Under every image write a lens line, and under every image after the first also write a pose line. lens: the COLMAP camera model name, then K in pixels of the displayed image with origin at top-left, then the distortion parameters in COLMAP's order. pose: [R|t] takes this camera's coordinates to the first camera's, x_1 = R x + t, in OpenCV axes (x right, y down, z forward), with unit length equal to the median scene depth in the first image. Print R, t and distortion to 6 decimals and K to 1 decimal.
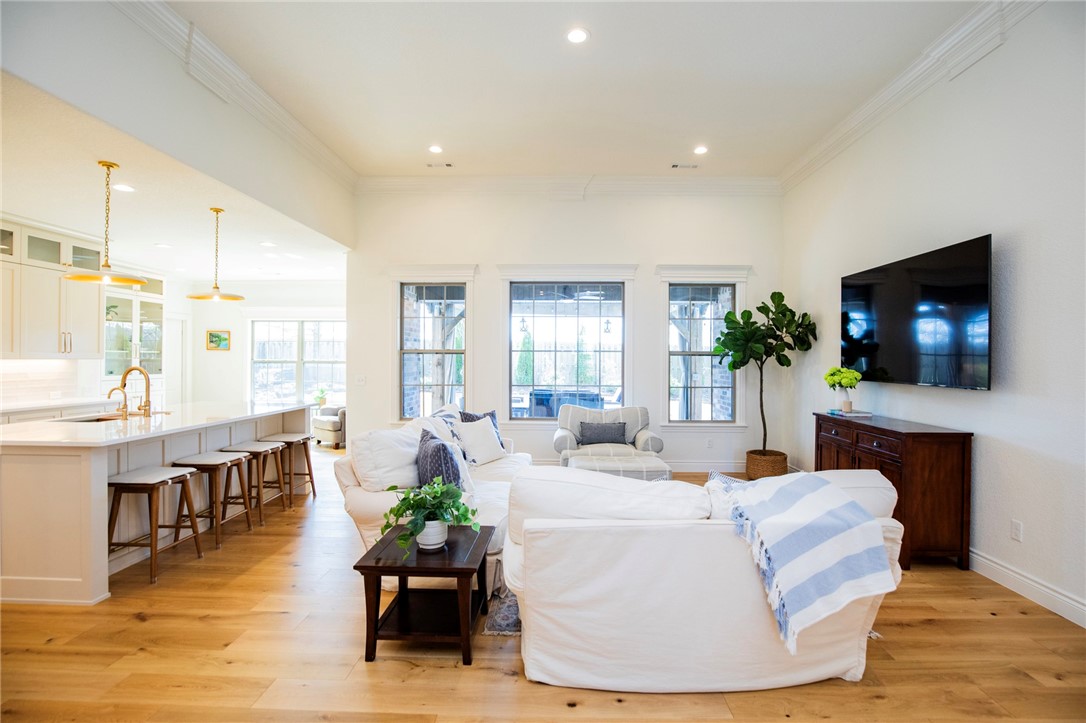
lens RADIAL K [[502.7, 0, 553.9], [0, 502.7, 358.7], [0, 0, 1]] dist [-0.027059, 0.000796]
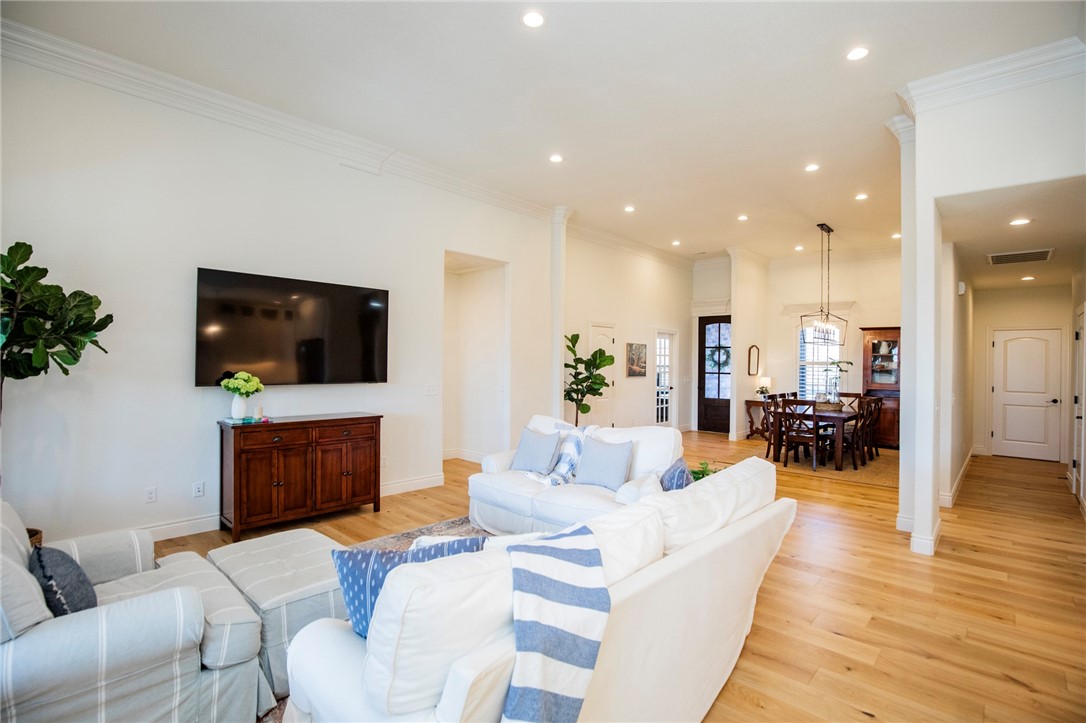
lens RADIAL K [[502.7, 0, 553.9], [0, 502.7, 358.7], [0, 0, 1]] dist [-0.027059, 0.000796]
pose [[-0.748823, -0.011601, 0.662668, -0.432183], [-0.017717, 0.999840, -0.002518, -0.015074], [-0.662533, -0.013626, -0.748909, 1.199109]]
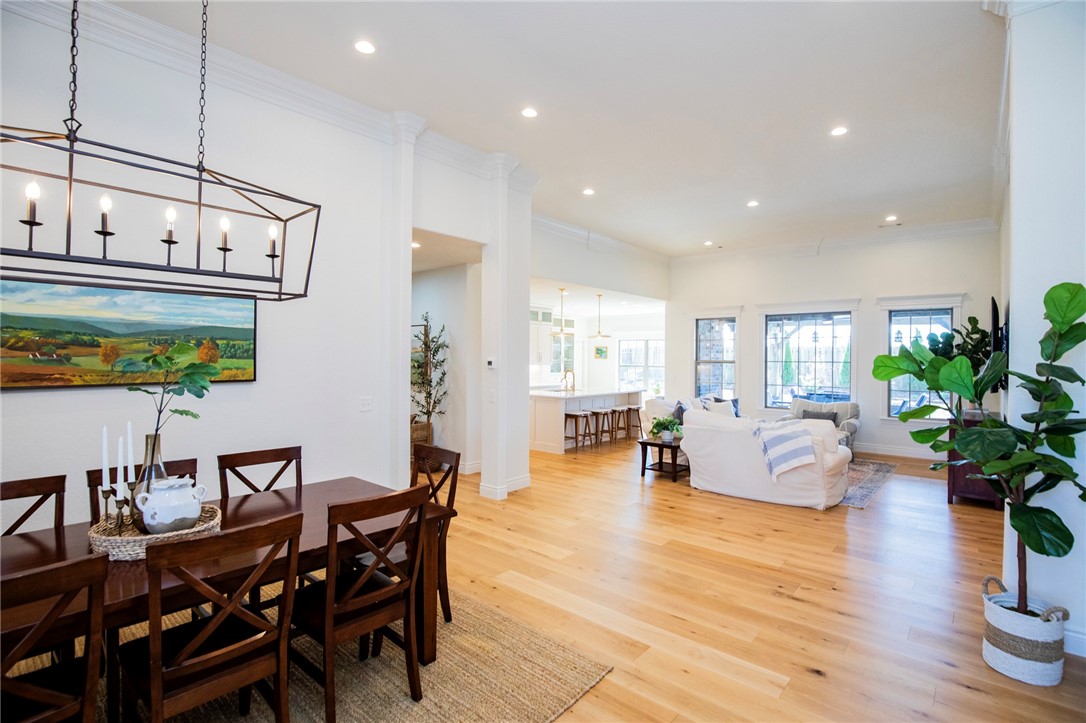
lens RADIAL K [[516.9, 0, 544.6], [0, 516.9, 369.3], [0, 0, 1]] dist [-0.017438, 0.001154]
pose [[0.760818, 0.015554, -0.648779, 0.540957], [-0.003217, 0.999791, 0.020196, -0.028424], [0.648957, -0.013279, 0.760709, -0.782300]]
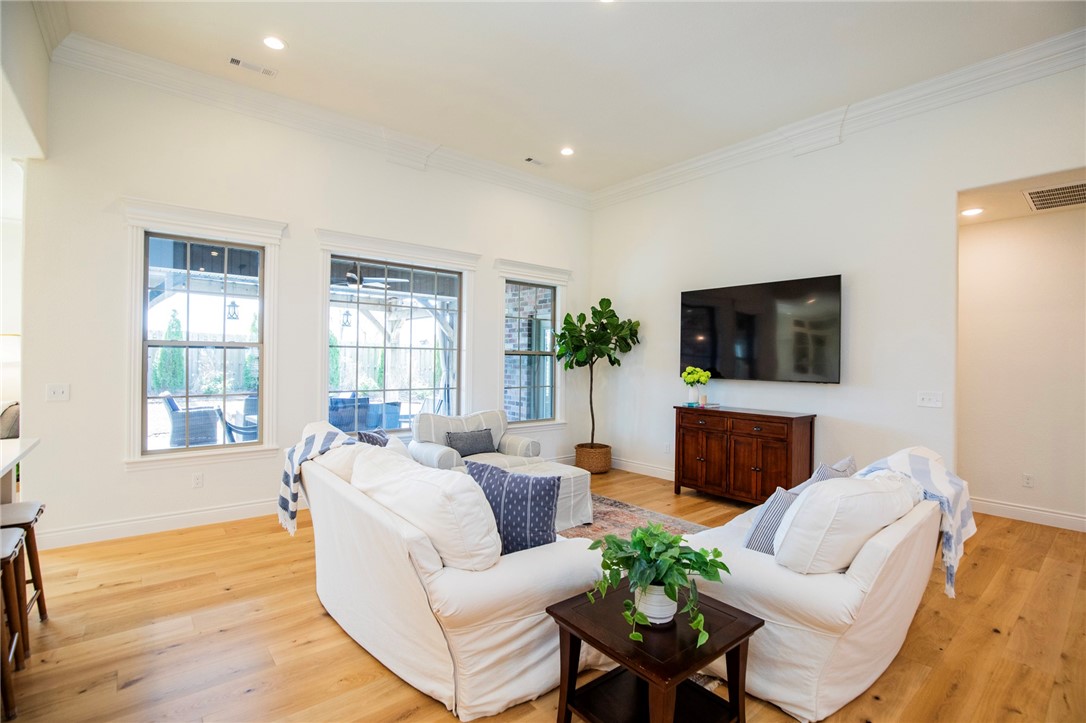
lens RADIAL K [[502.7, 0, 553.9], [0, 502.7, 358.7], [0, 0, 1]] dist [-0.027059, 0.000796]
pose [[0.751787, 0.006623, 0.659373, -0.435284], [-0.010020, 0.999949, 0.001382, -0.001916], [-0.659330, -0.007646, 0.751815, 0.287575]]
